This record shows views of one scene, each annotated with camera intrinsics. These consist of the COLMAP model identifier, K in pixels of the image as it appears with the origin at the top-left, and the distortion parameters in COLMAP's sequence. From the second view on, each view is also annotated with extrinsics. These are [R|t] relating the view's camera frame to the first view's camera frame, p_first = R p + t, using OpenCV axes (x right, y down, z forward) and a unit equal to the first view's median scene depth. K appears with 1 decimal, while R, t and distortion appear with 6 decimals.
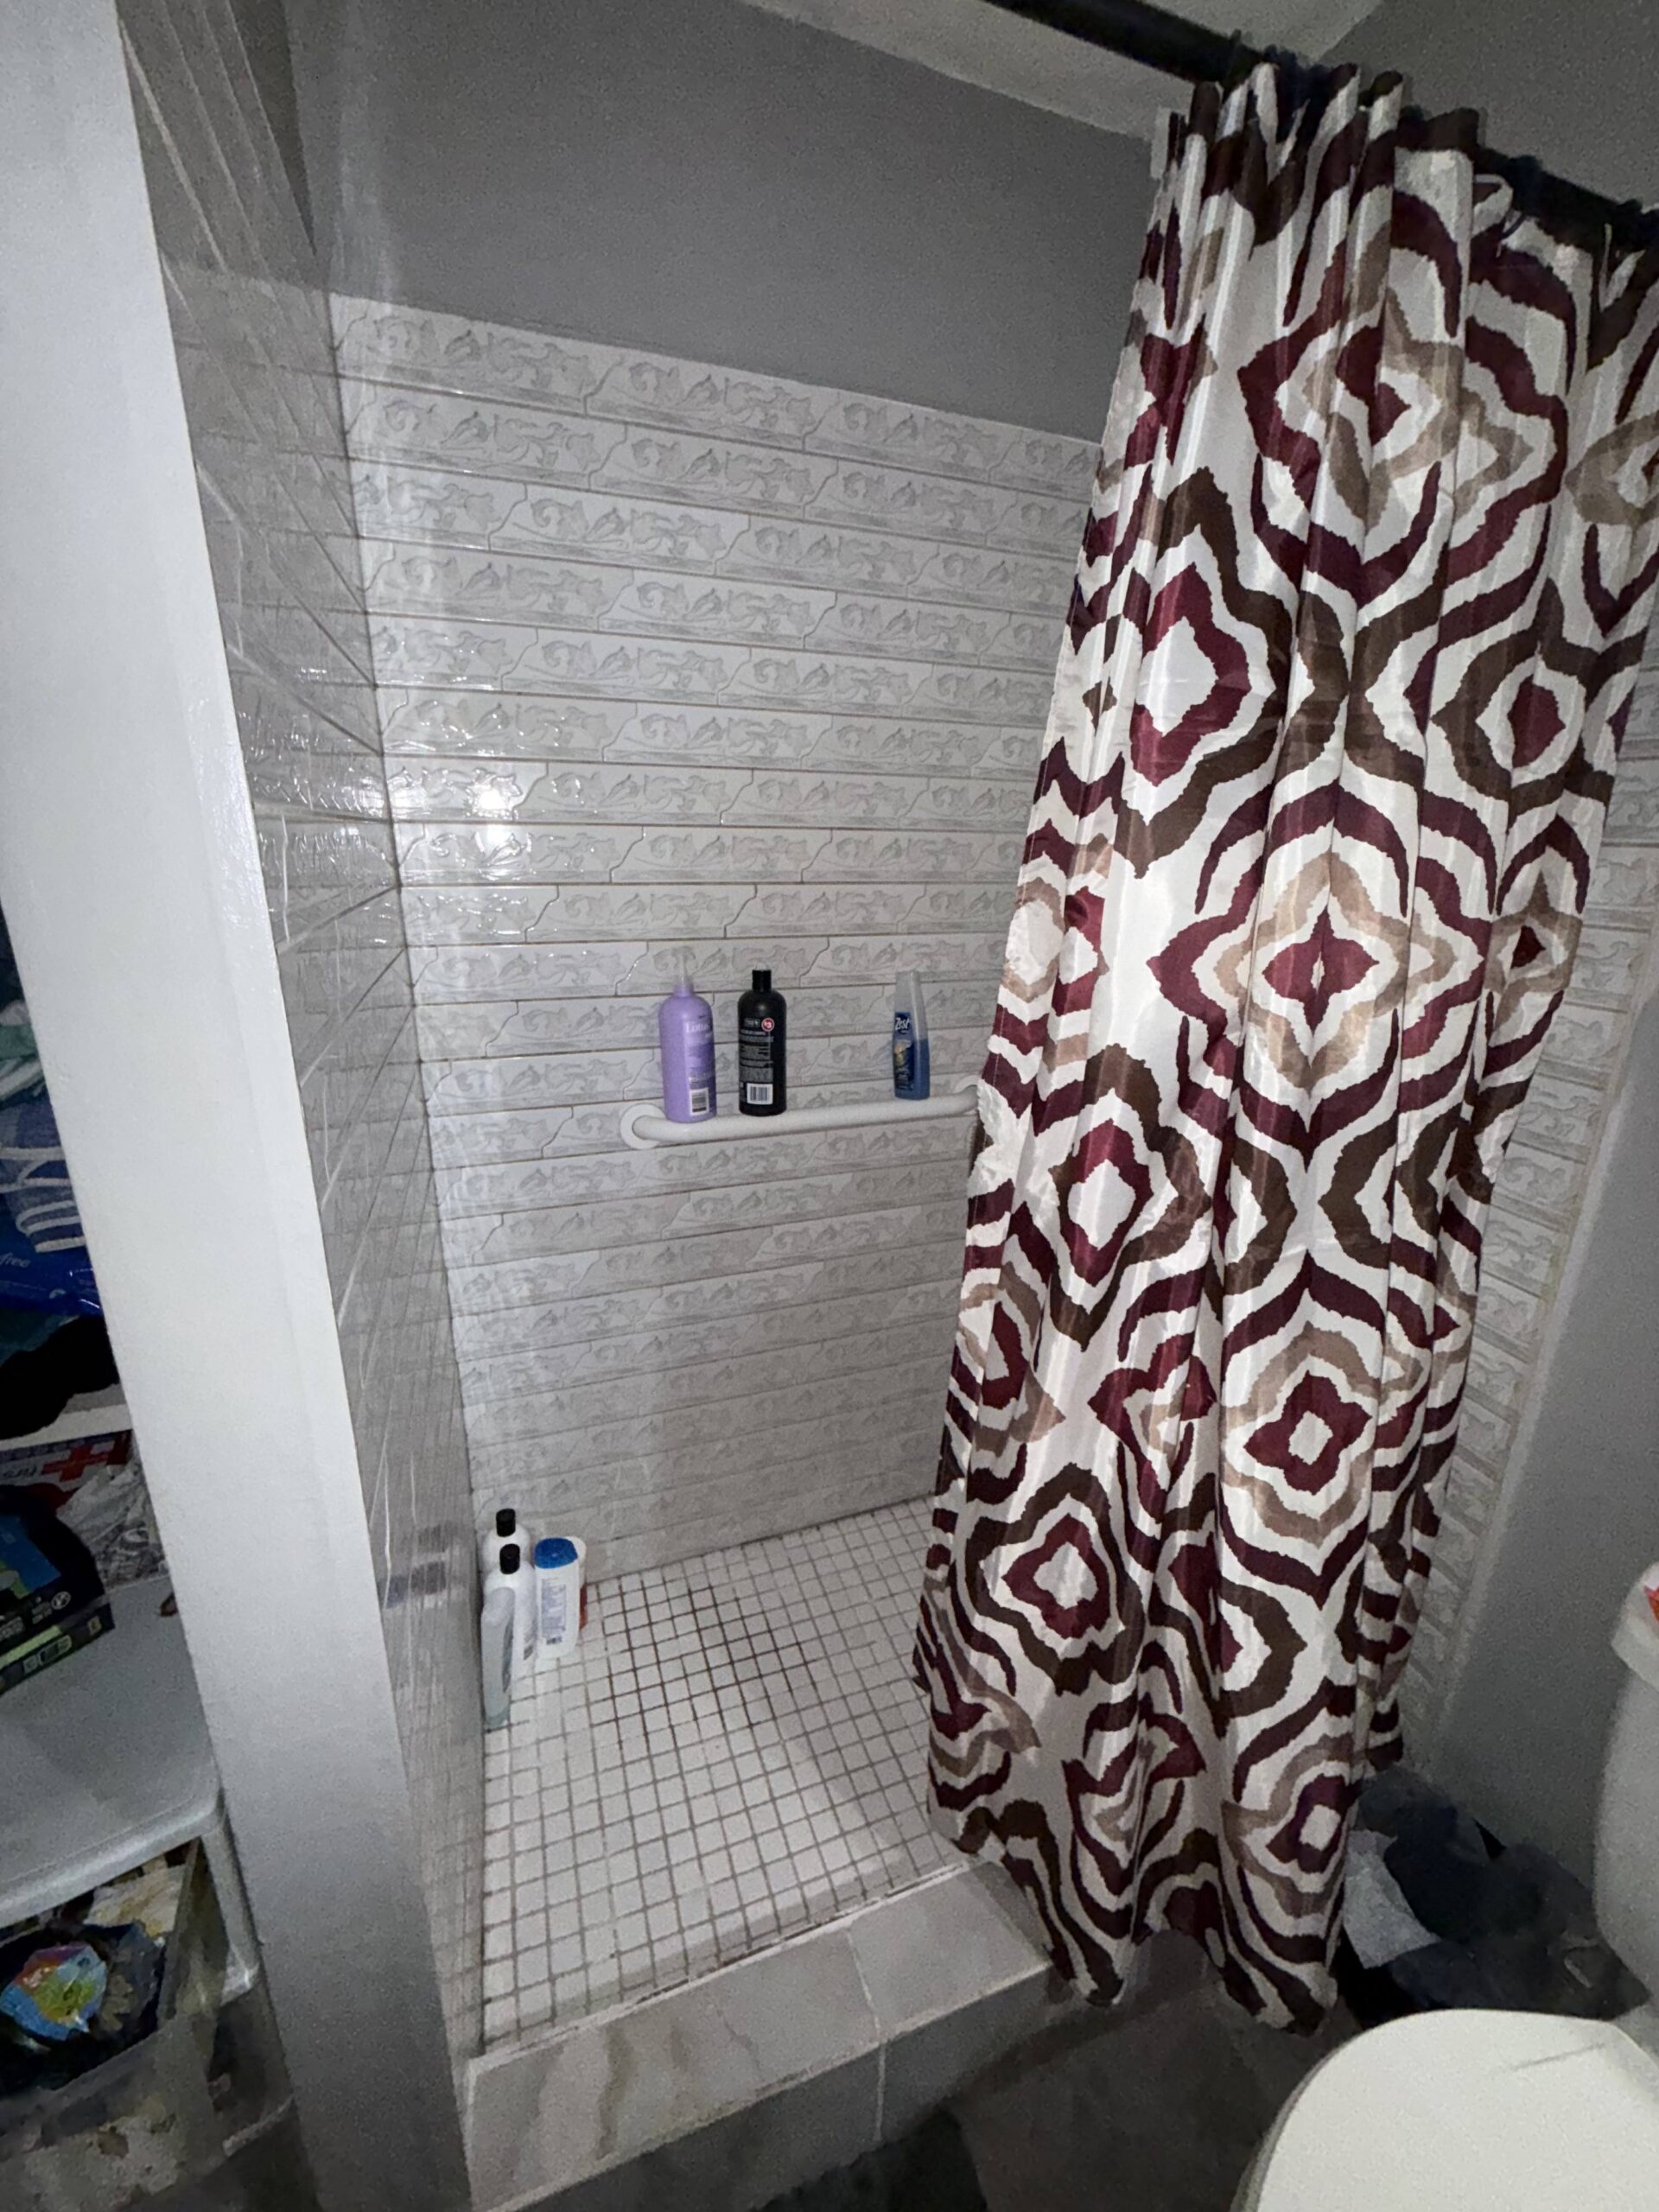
lens RADIAL K [[883.7, 0, 831.2], [0, 883.7, 1101.4], [0, 0, 1]] dist [-0.000517, 0.000150]
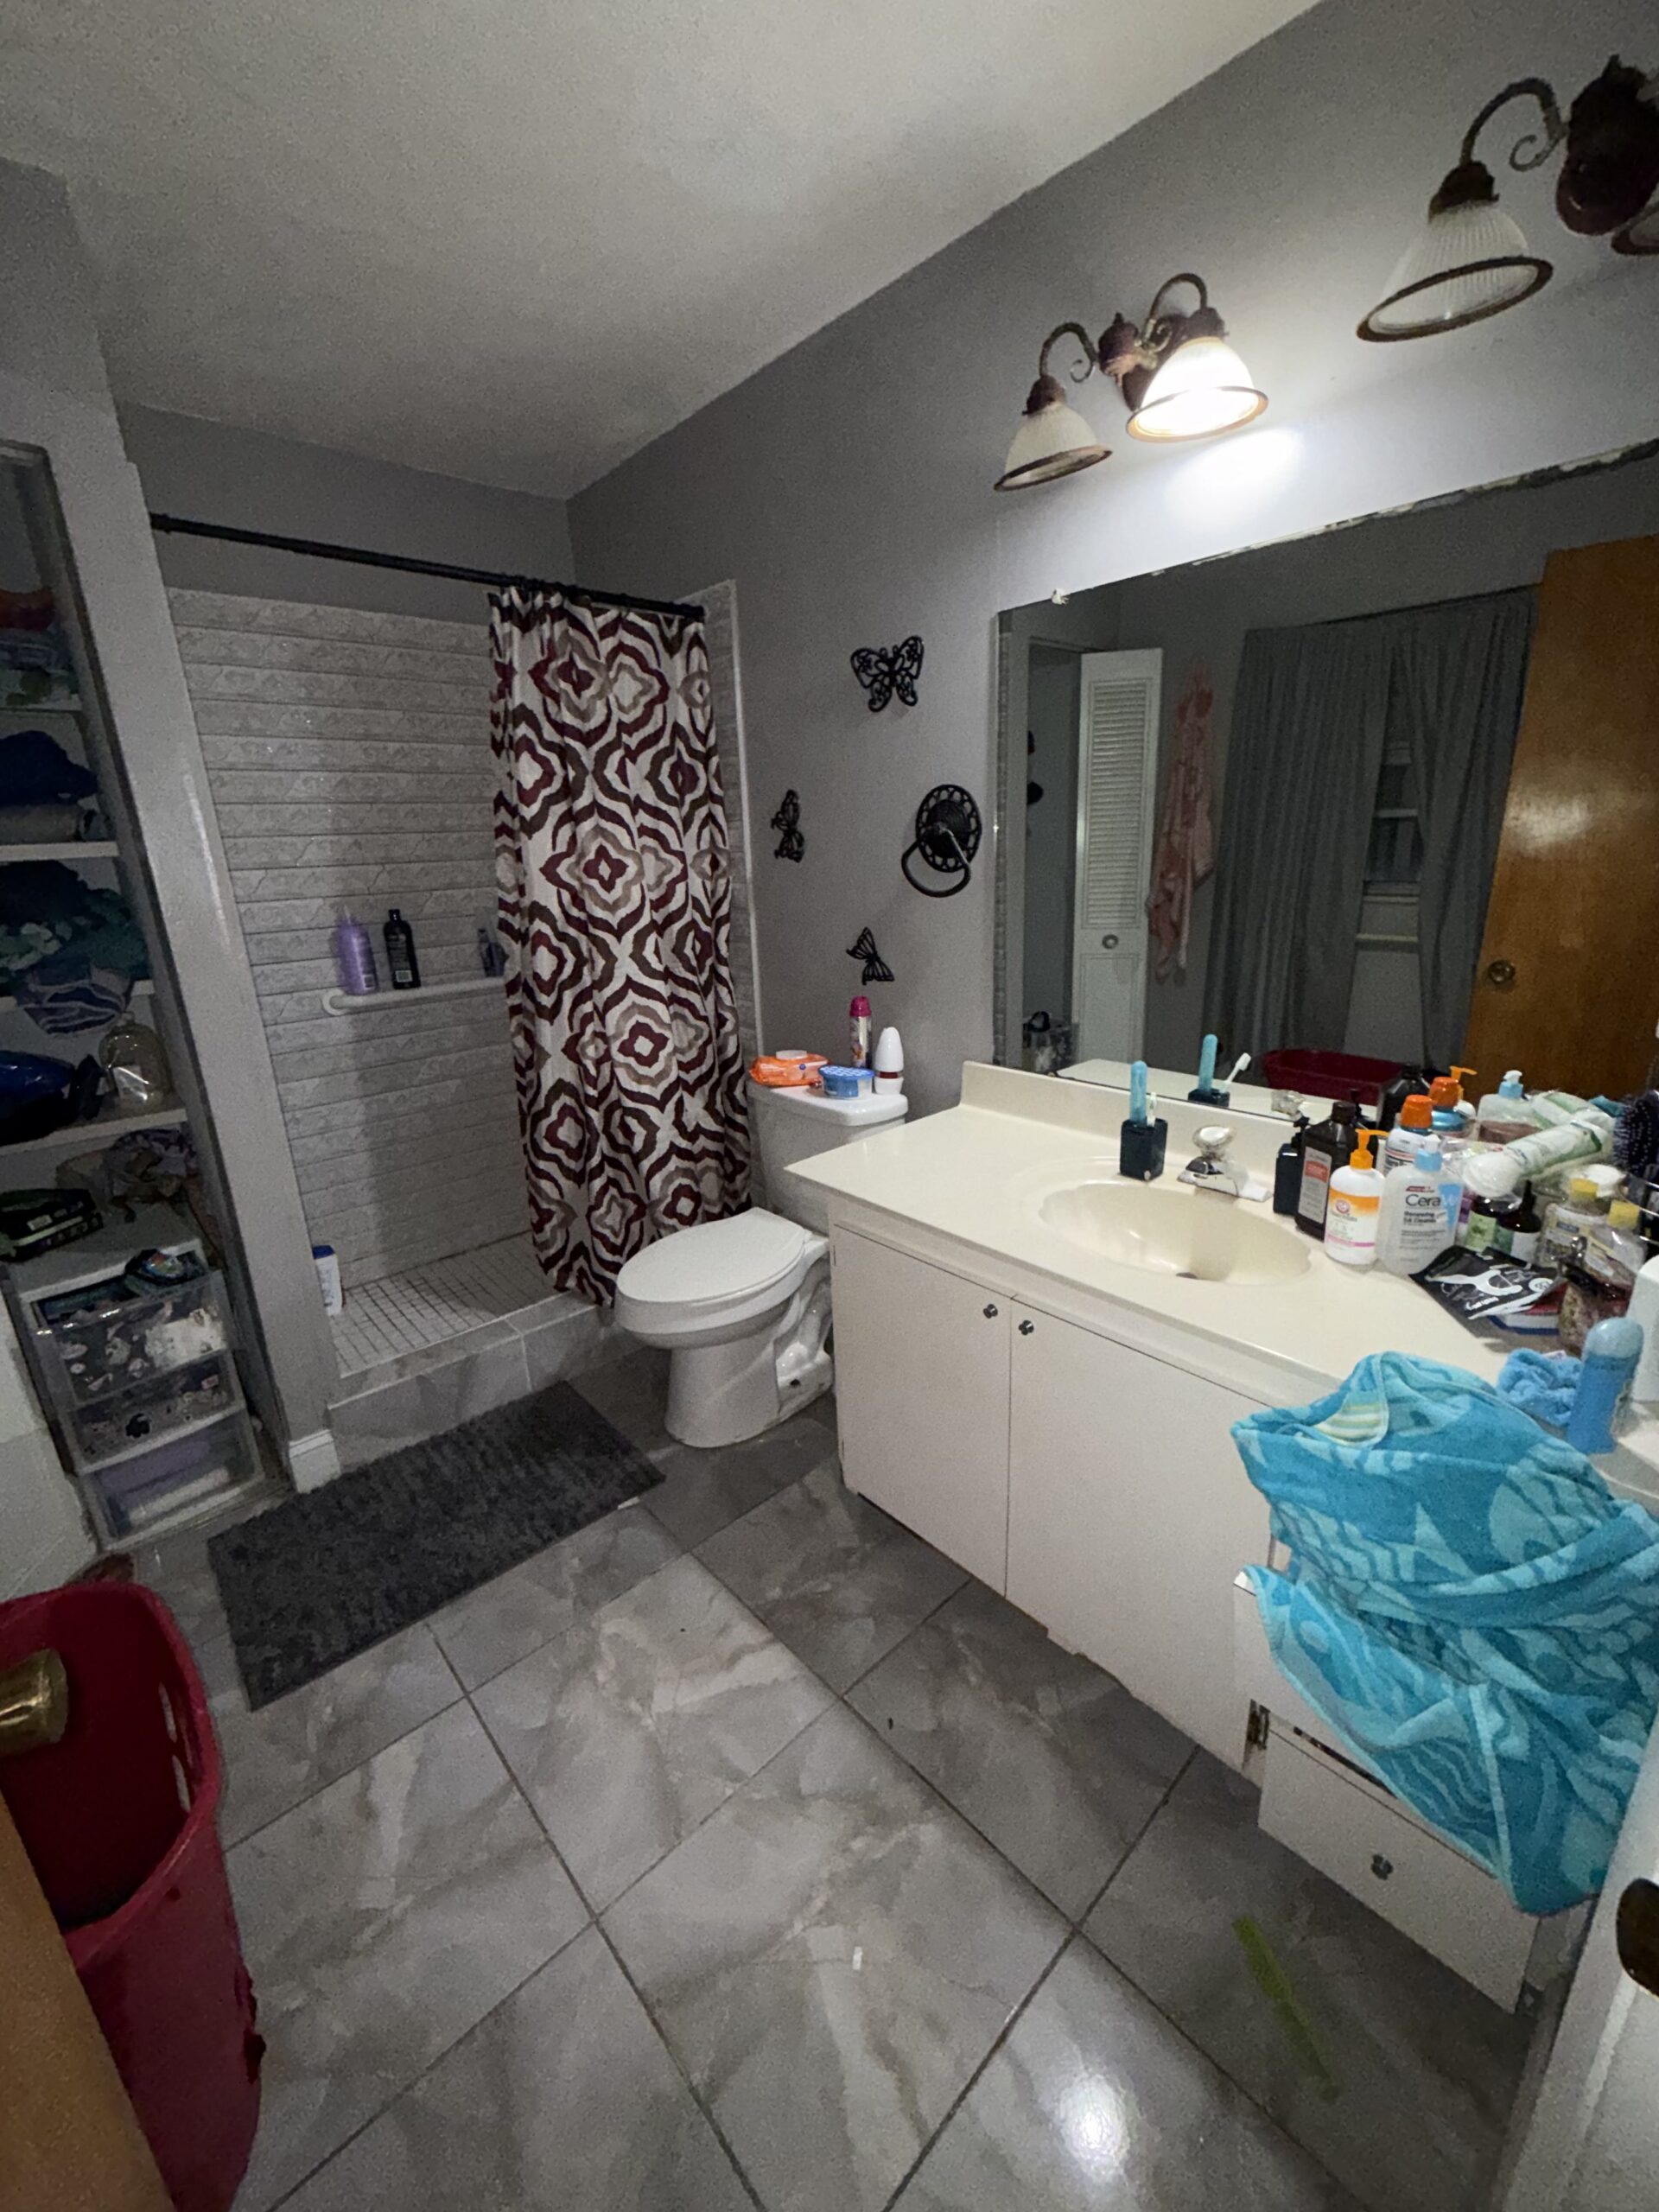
lens RADIAL K [[883.7, 0, 827.8], [0, 883.7, 1098.3], [0, 0, 1]] dist [-0.000517, 0.000150]
pose [[0.928409, -0.153564, 0.338342, 0.127742], [0.157191, 0.987425, 0.016833, 0.572243], [-0.336672, 0.037557, 0.940873, -1.677903]]
